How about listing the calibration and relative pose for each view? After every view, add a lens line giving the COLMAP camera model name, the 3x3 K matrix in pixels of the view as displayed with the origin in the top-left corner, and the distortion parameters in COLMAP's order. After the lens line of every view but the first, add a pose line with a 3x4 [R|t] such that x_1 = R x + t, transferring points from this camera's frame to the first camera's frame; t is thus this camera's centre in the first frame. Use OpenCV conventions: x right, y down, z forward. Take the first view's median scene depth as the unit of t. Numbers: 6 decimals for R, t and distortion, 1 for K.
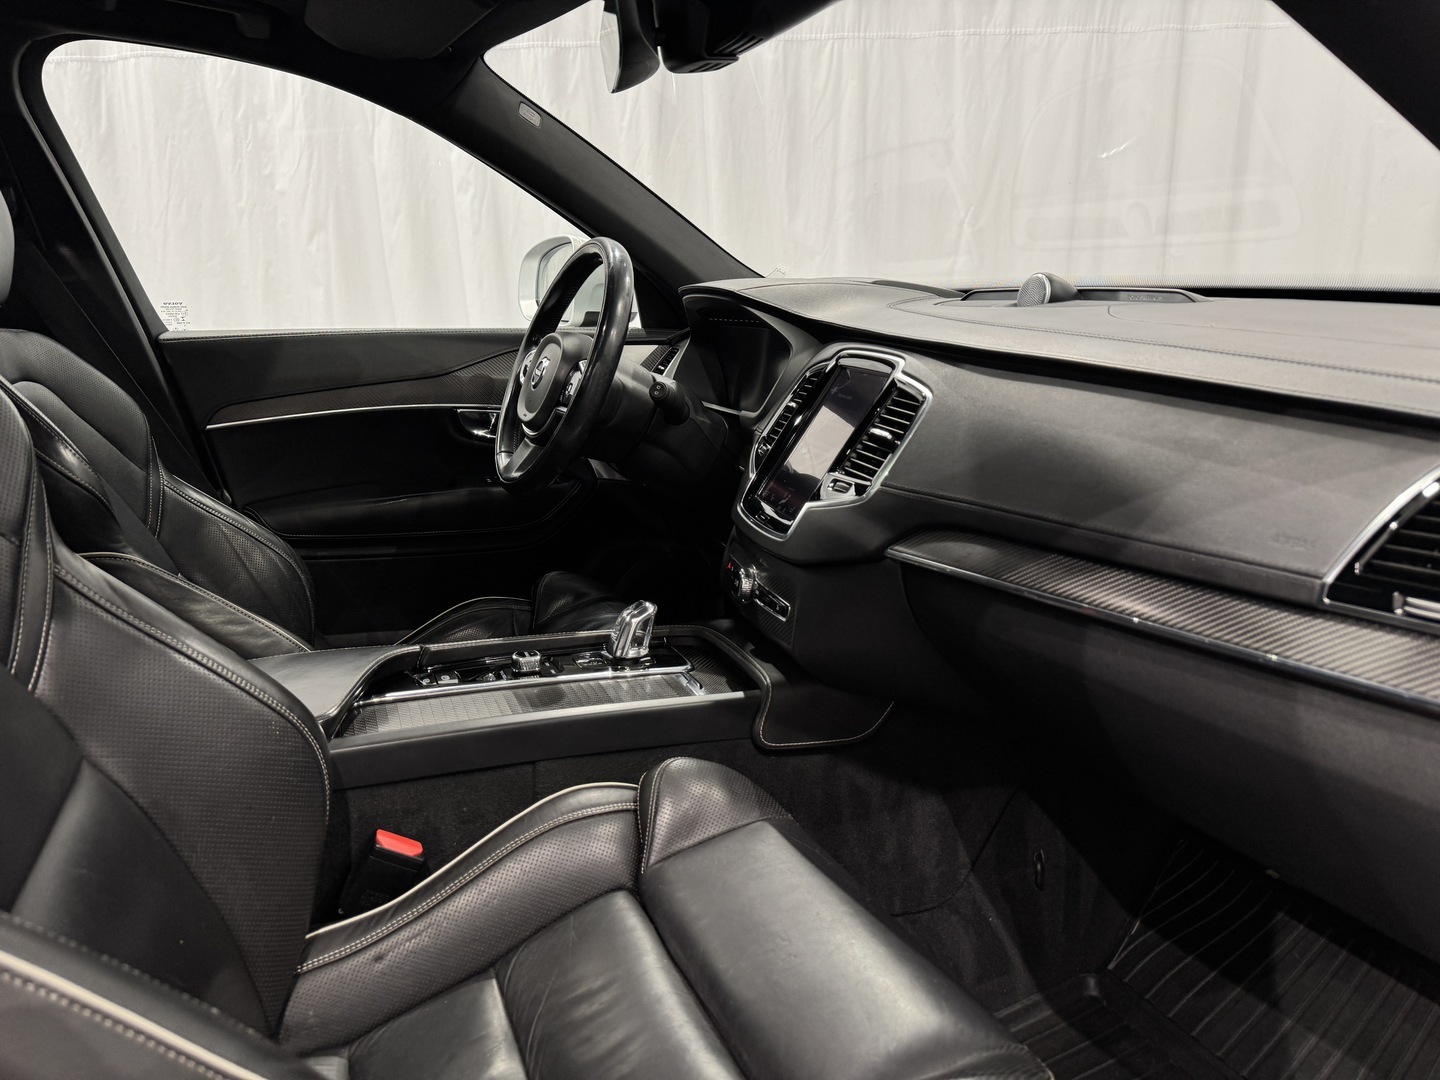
lens RADIAL K [[1028.6, 0, 719.1], [0, 1028.6, 548.2], [0, 0, 1]] dist [0.062054, -0.080088]
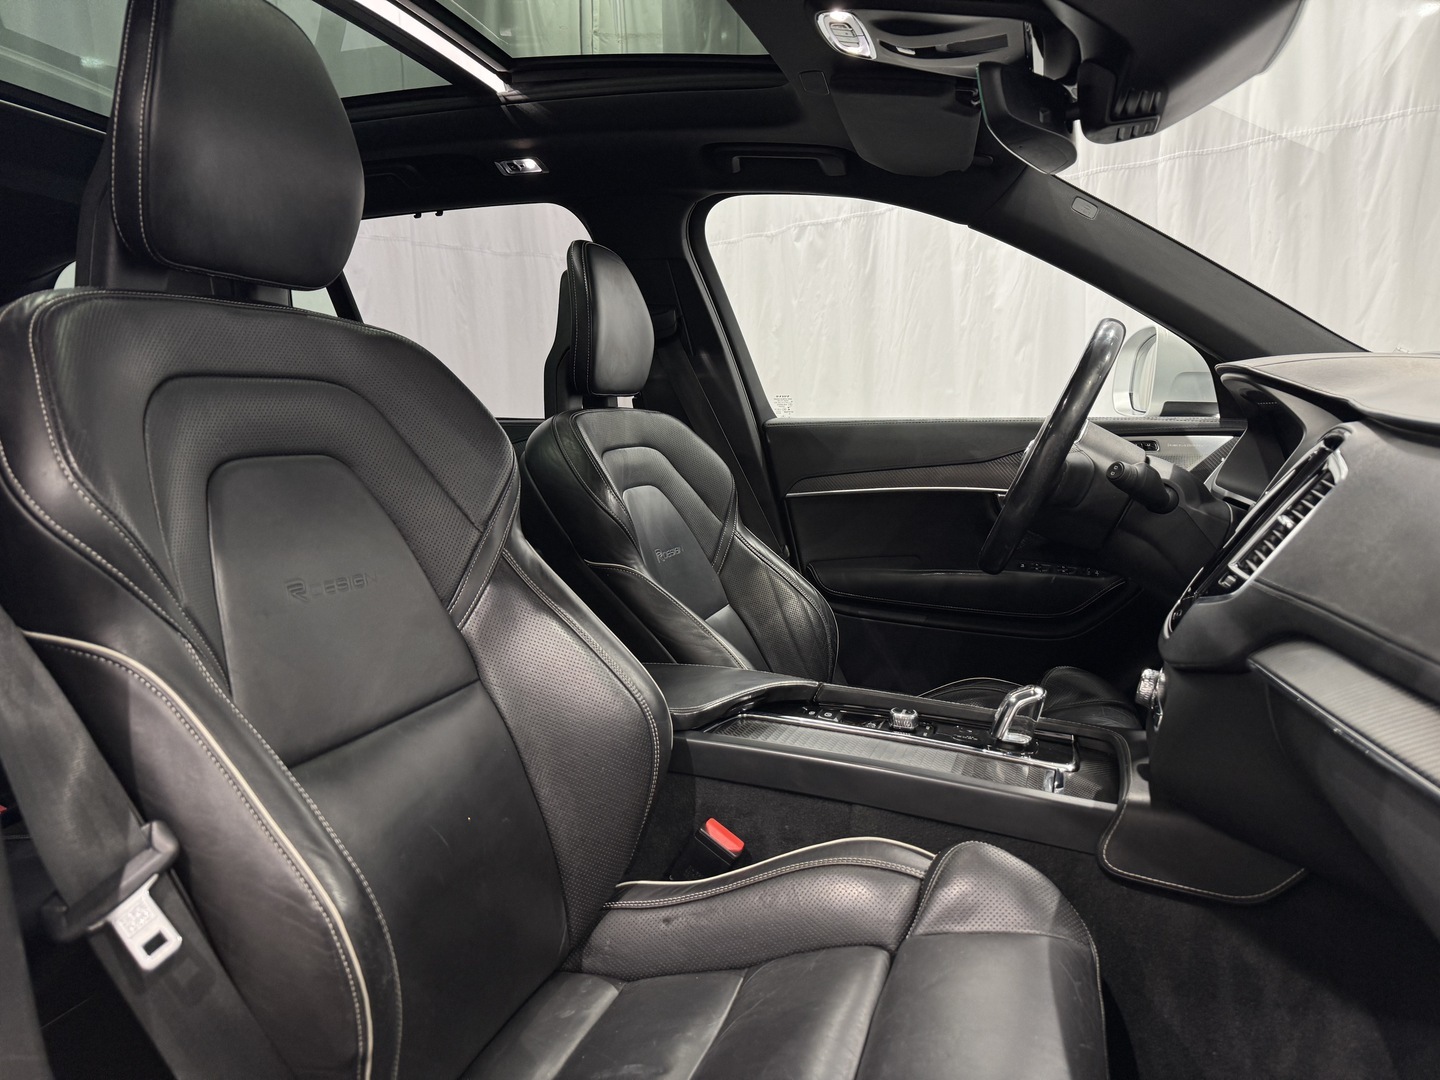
lens RADIAL K [[1028.3, 0, 720.0], [0, 1028.3, 540.0], [0, 0, 1]] dist [0.154506, -0.226210]
pose [[0.730487, 0.085309, -0.677577, 0.330411], [-0.166194, 0.984546, -0.055214, 0.019608], [0.662396, 0.152942, 0.733376, 0.077274]]
